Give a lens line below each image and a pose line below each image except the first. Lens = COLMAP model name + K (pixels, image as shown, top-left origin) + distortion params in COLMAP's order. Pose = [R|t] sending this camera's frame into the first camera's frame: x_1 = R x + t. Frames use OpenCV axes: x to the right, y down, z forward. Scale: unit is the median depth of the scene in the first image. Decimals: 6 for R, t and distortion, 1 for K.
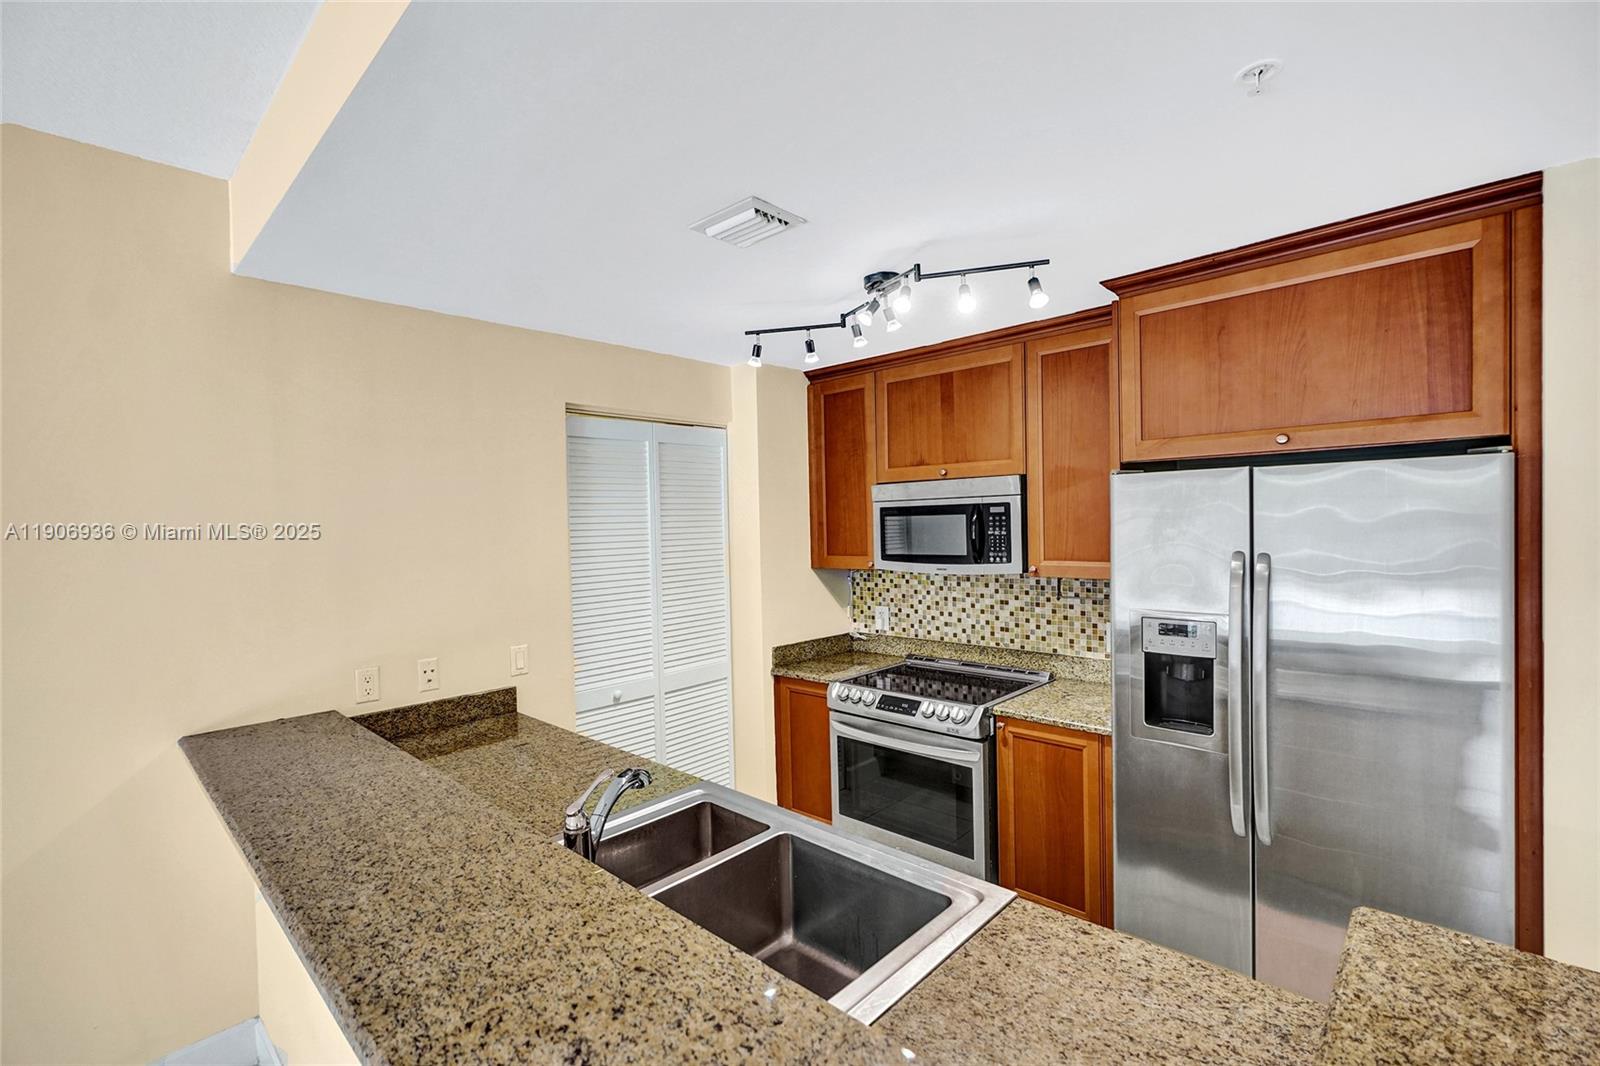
lens RADIAL K [[724.1, 0, 790.3], [0, 724.1, 534.7], [0, 0, 1]] dist [-0.013631, 0.005940]
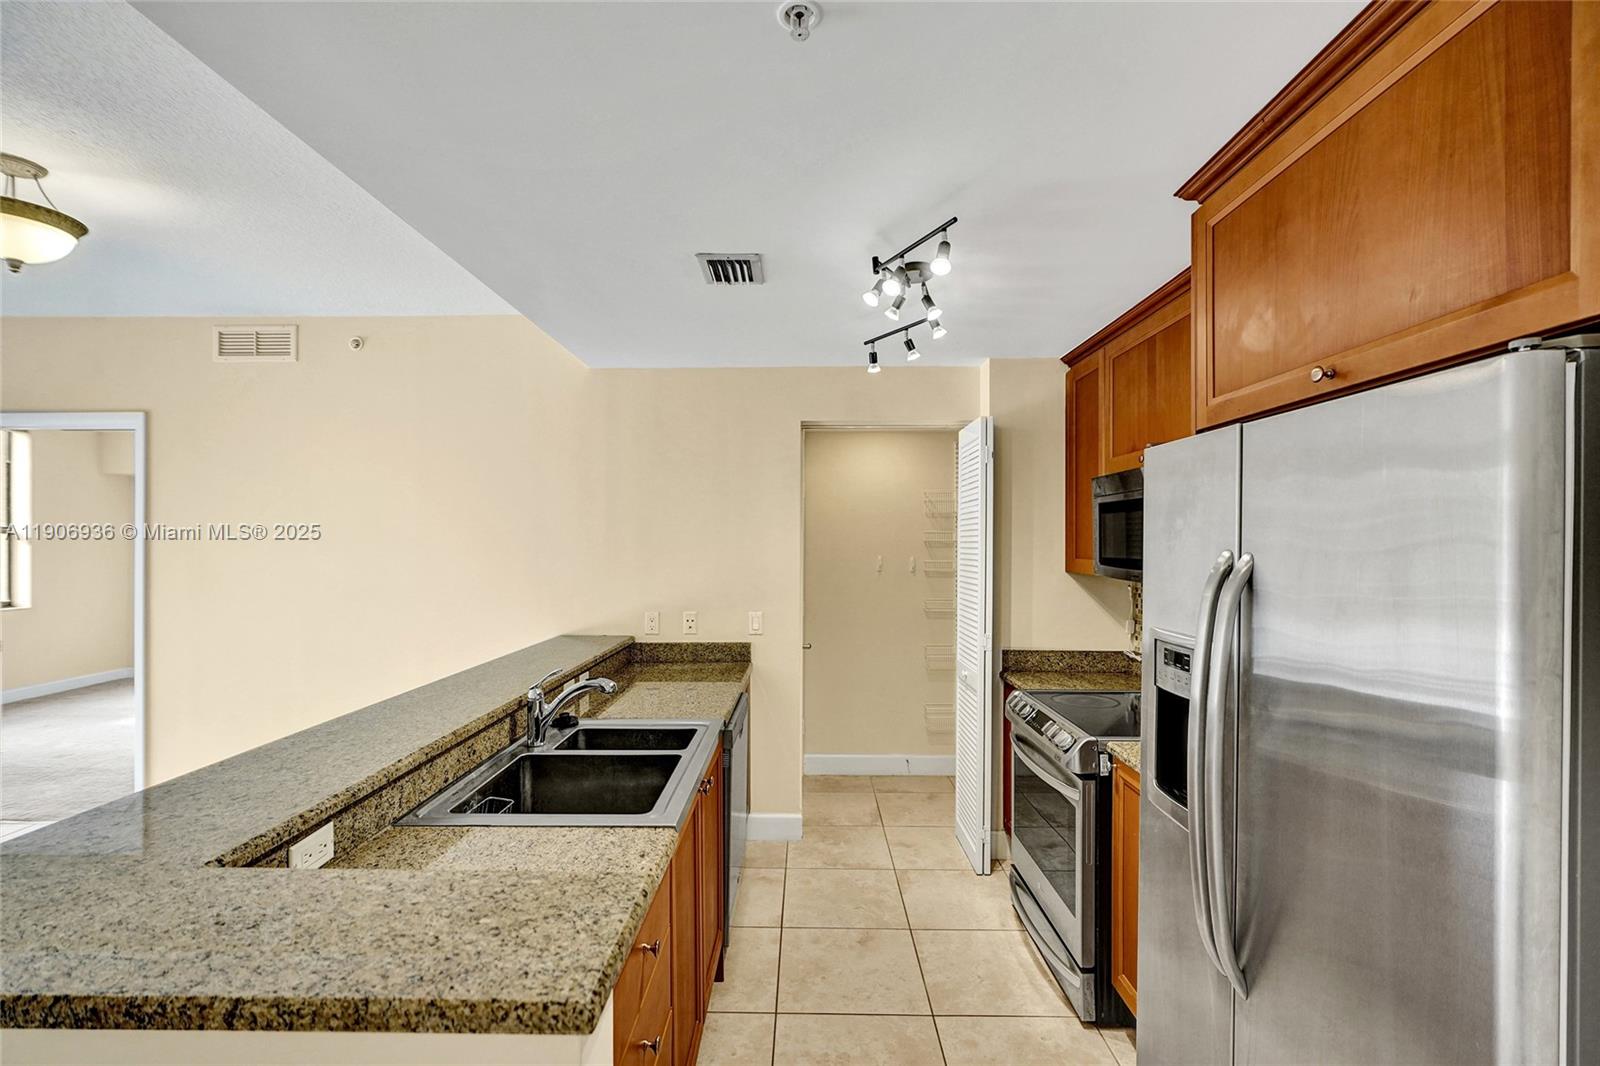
lens RADIAL K [[724.1, 0, 789.5], [0, 724.1, 540.1], [0, 0, 1]] dist [-0.013631, 0.005940]
pose [[0.659247, 0.022136, -0.751600, 0.693223], [-0.029709, 0.999553, 0.003380, 0.018606], [0.751339, 0.020101, 0.659610, 0.197747]]
